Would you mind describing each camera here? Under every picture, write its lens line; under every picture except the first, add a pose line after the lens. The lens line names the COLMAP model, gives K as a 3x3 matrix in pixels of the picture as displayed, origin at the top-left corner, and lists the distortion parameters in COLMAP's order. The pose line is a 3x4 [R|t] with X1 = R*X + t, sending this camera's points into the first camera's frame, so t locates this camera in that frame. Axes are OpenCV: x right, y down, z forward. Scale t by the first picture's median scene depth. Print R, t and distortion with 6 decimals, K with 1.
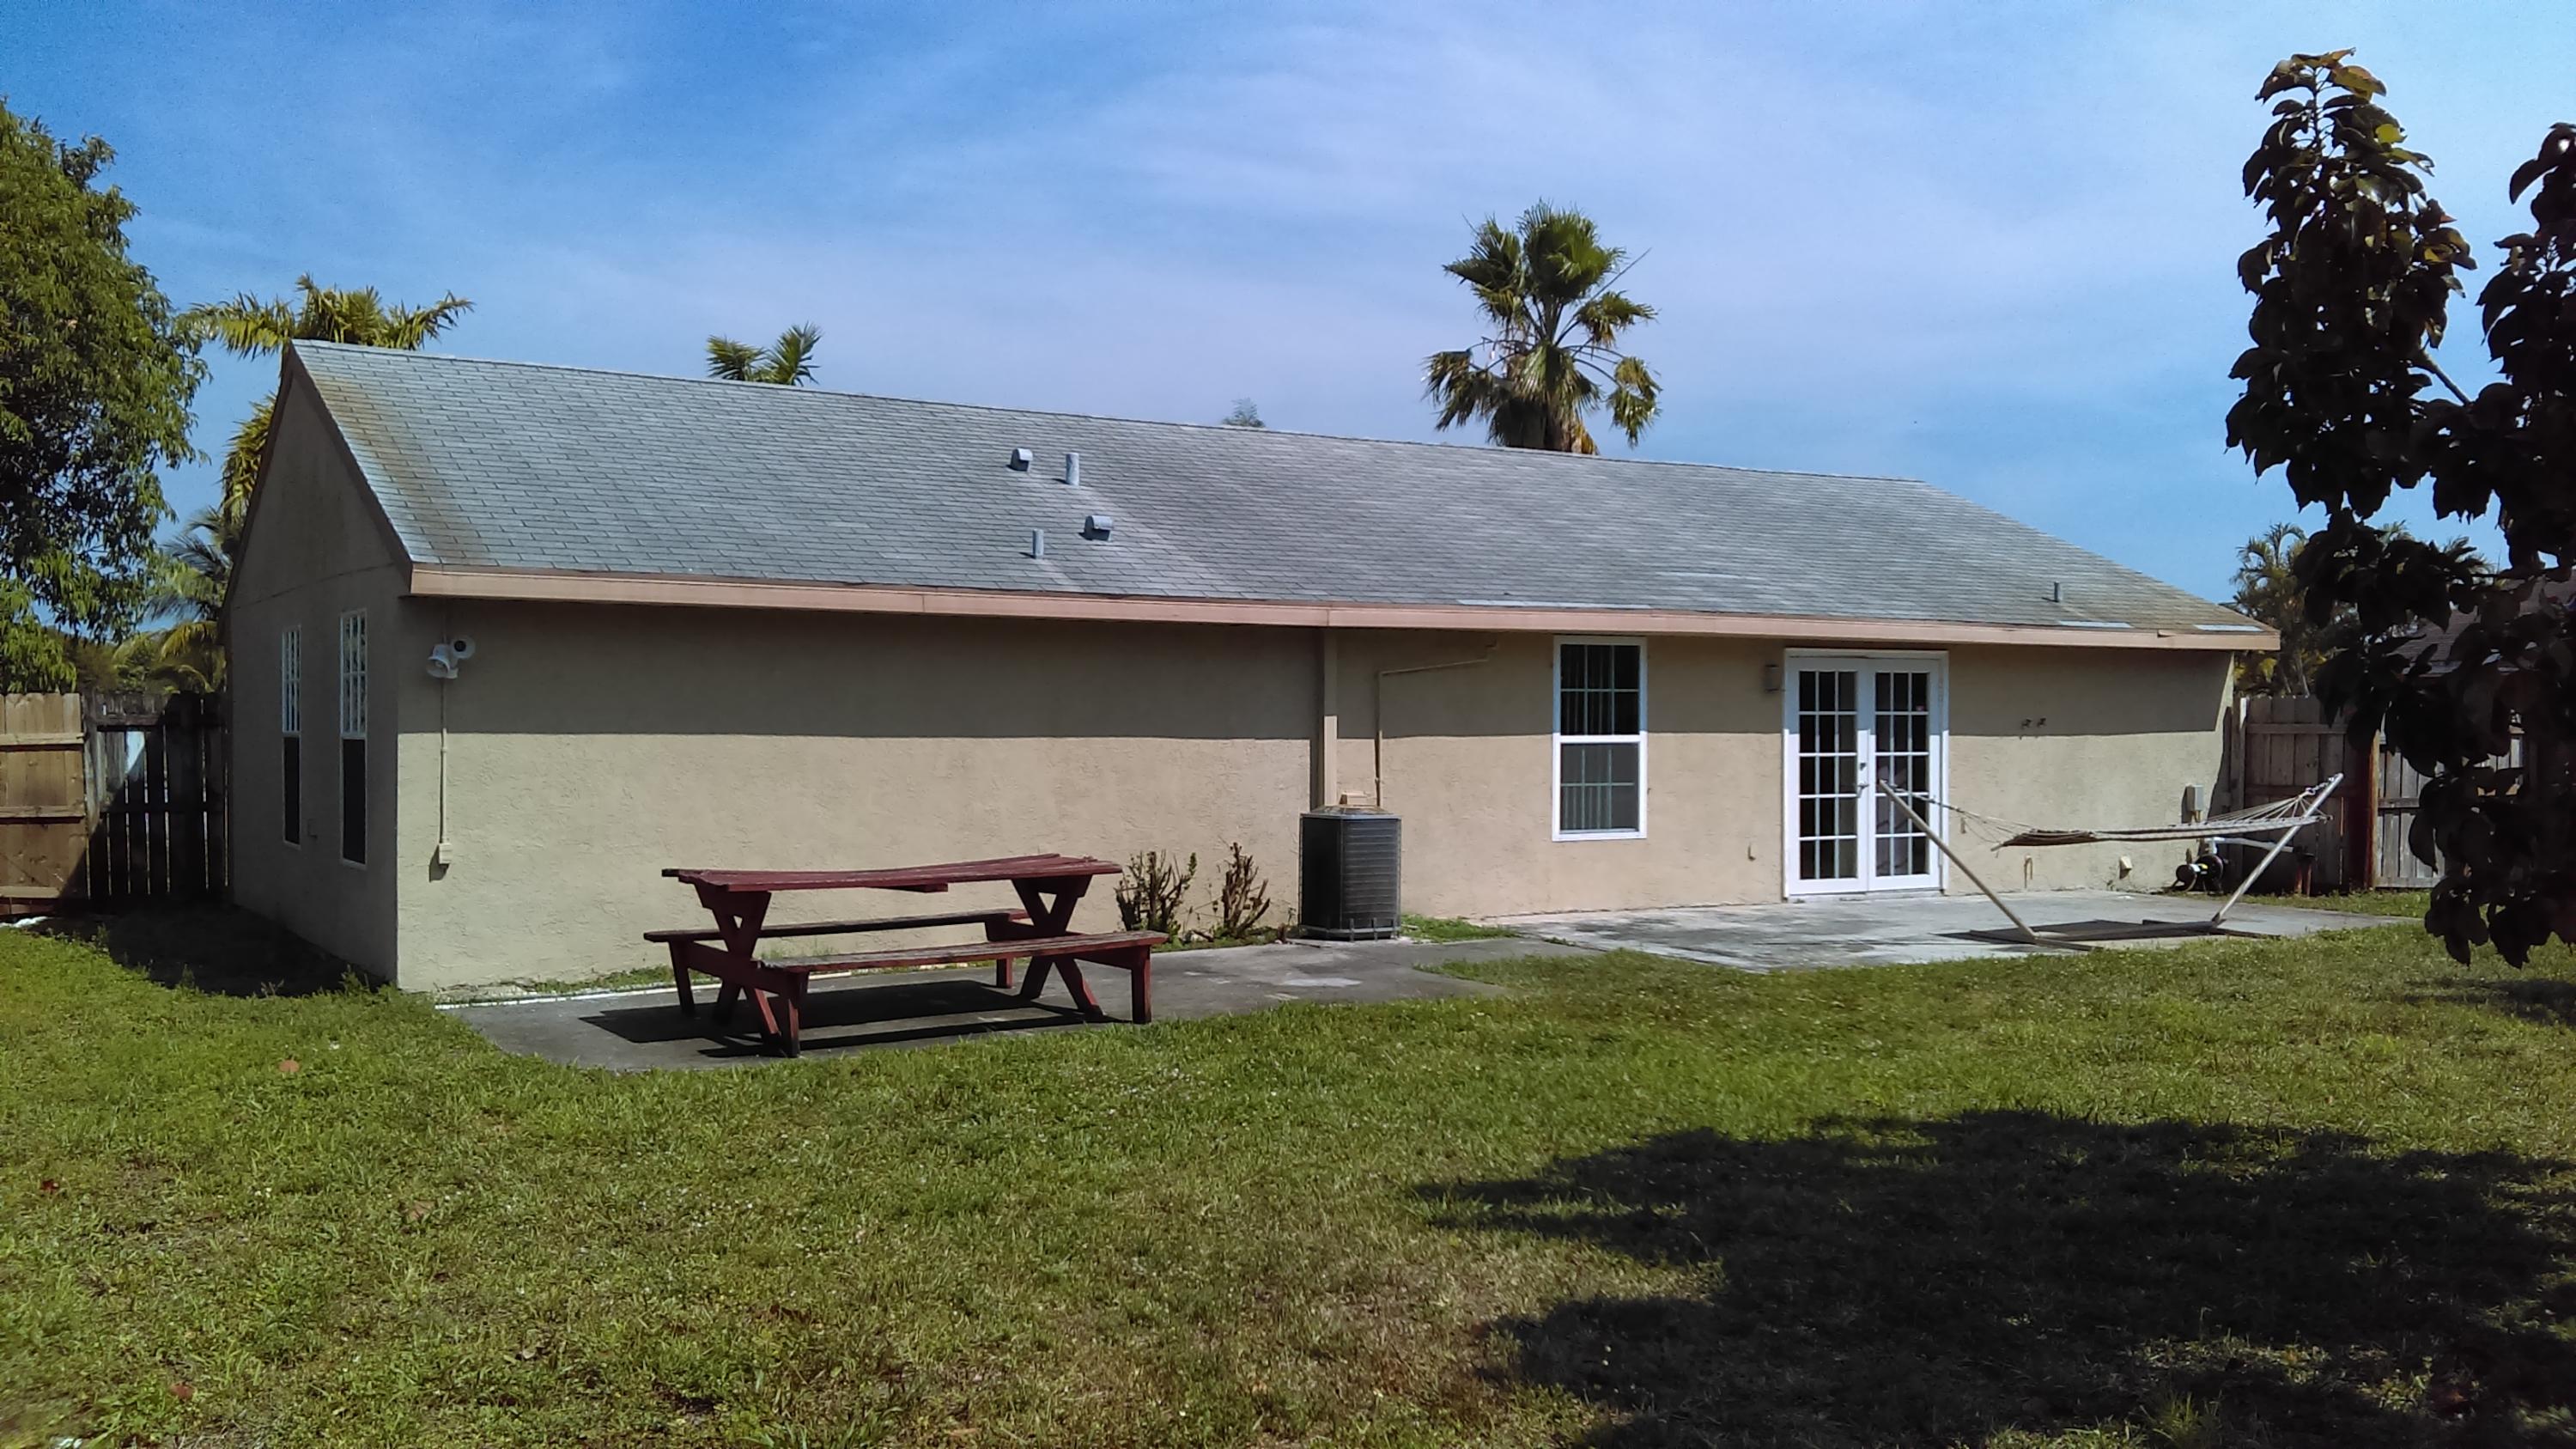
lens RADIAL K [[2278.9, 0, 1288.0], [0, 2278.9, 724.5], [0, 0, 1]] dist [0.150034, -0.355169]
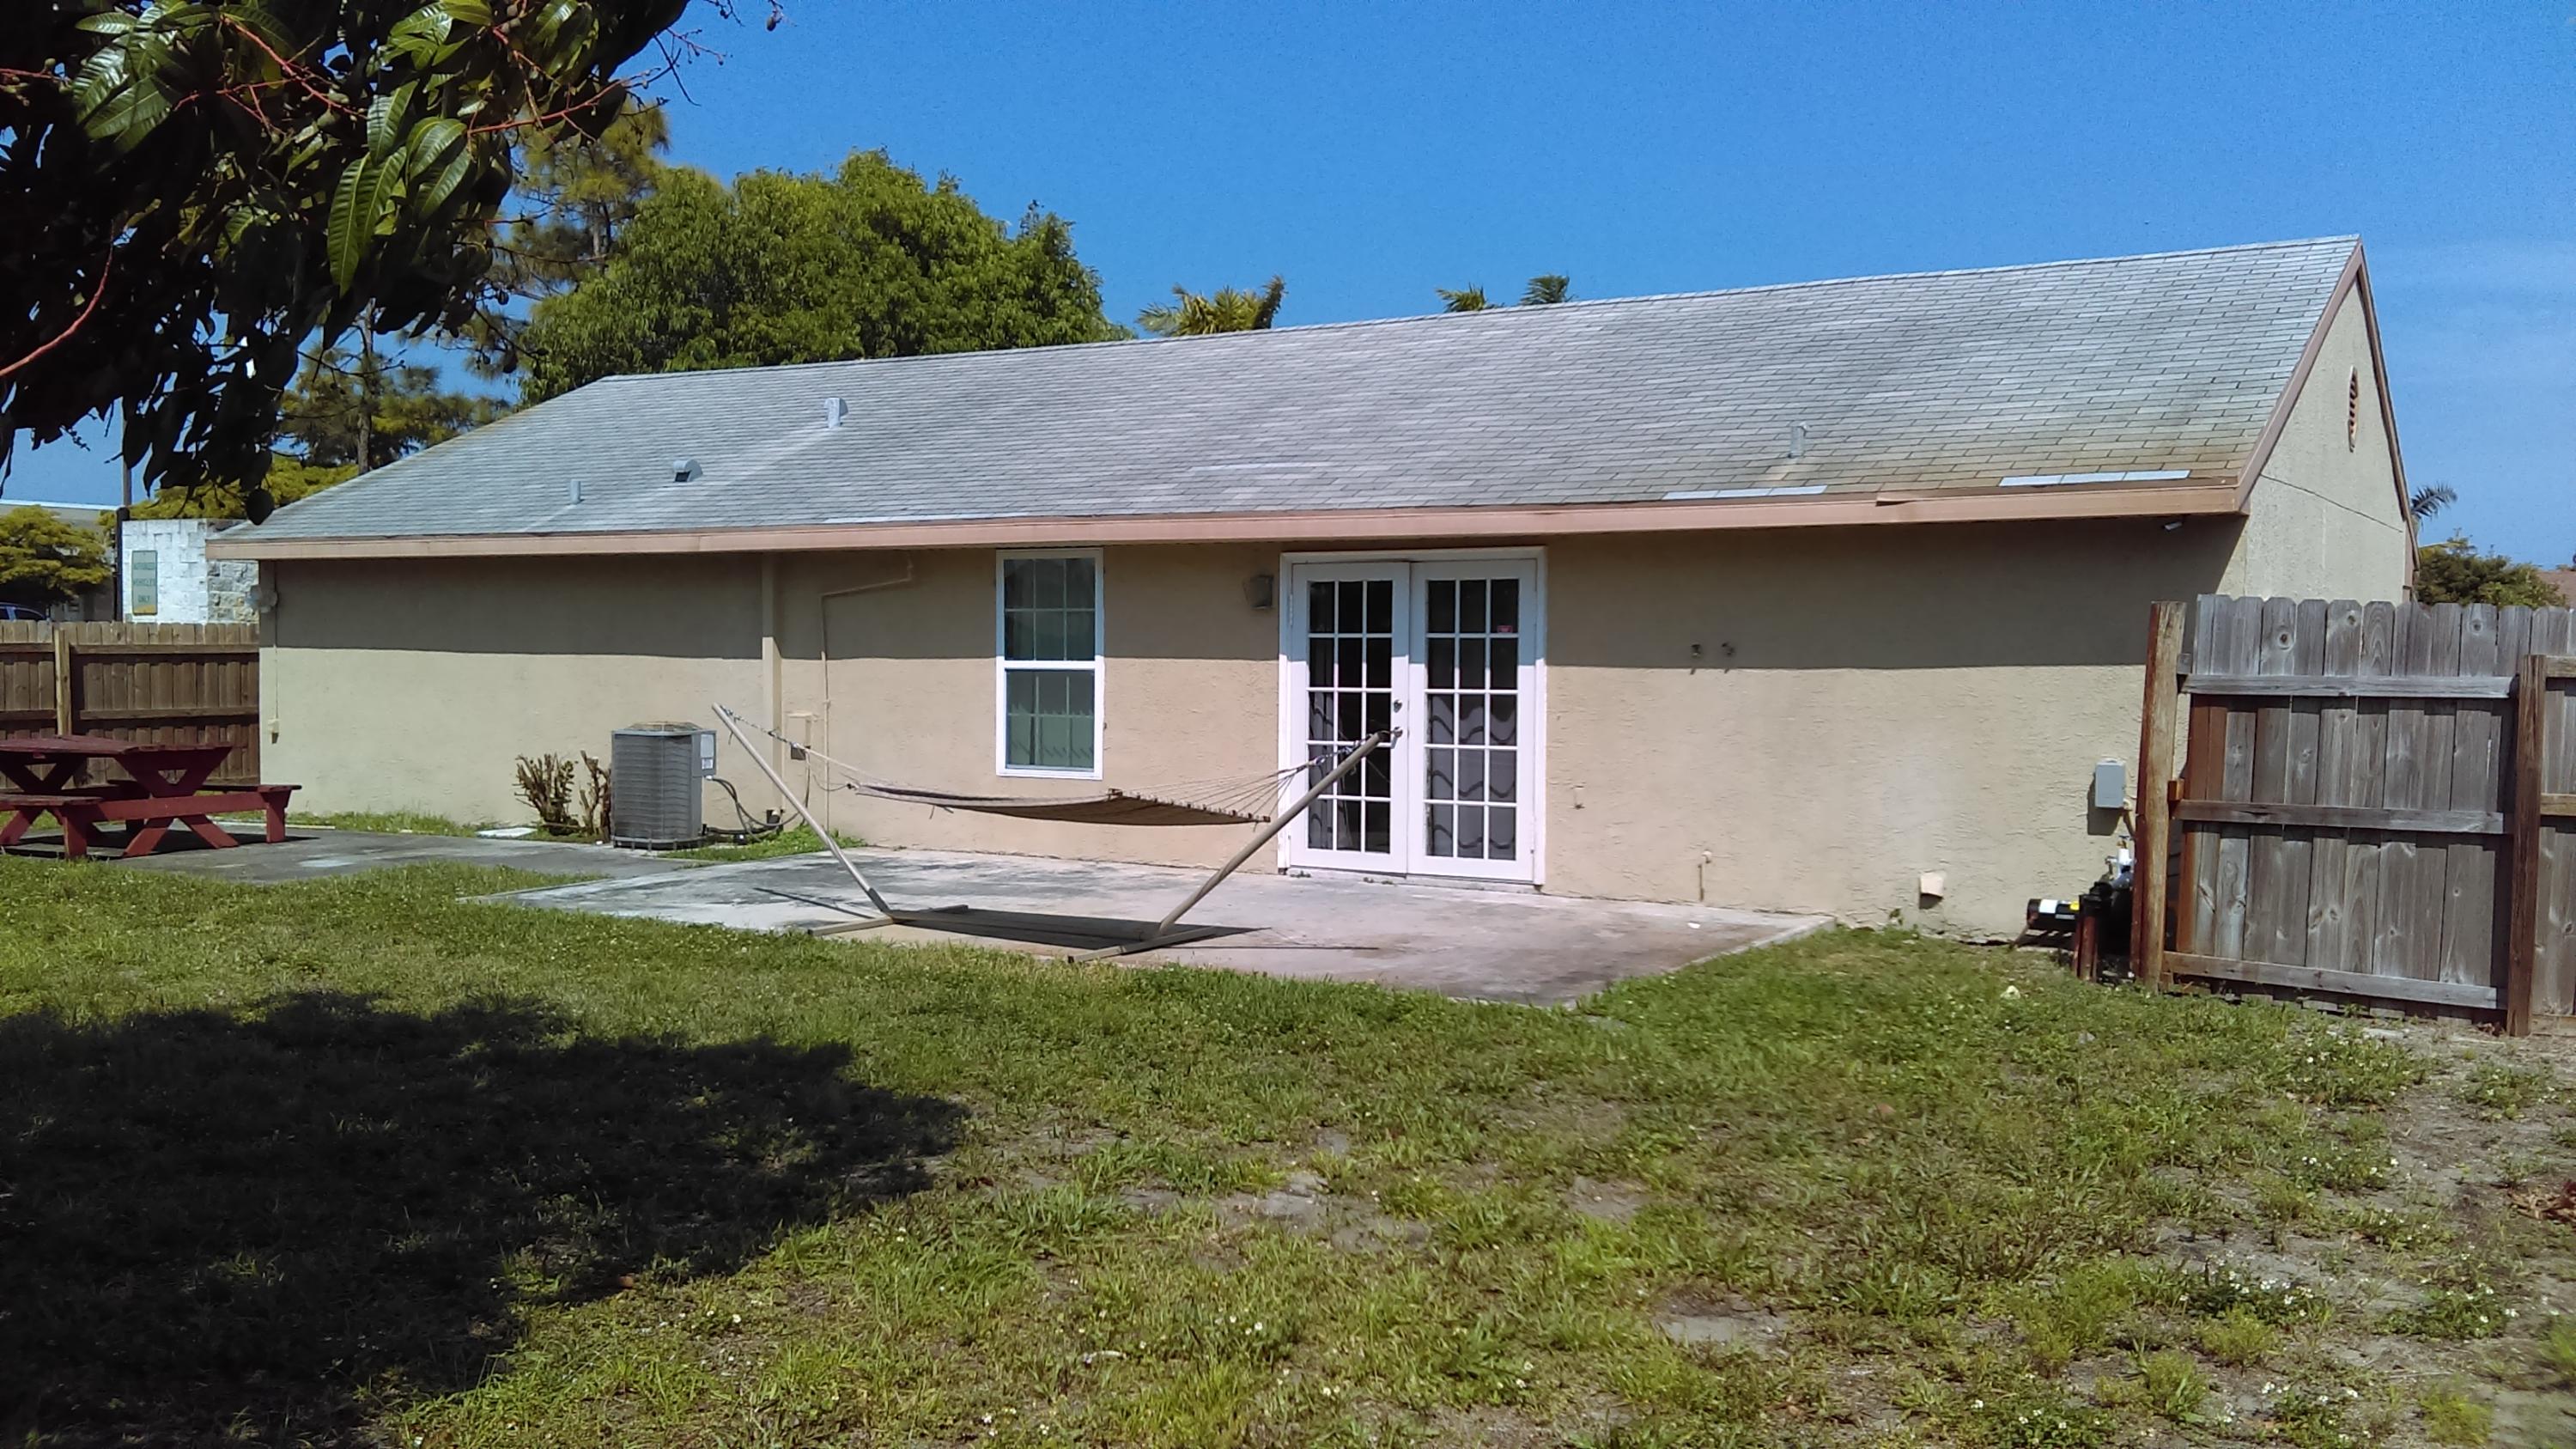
lens RADIAL K [[2278.9, 0, 1288.0], [0, 2278.9, 724.5], [0, 0, 1]] dist [0.150034, -0.355169]
pose [[0.435872, 0.034347, -0.899353, 0.937465], [-0.004344, 0.999340, 0.036060, -0.002658], [0.899998, -0.011810, 0.435733, 0.667579]]
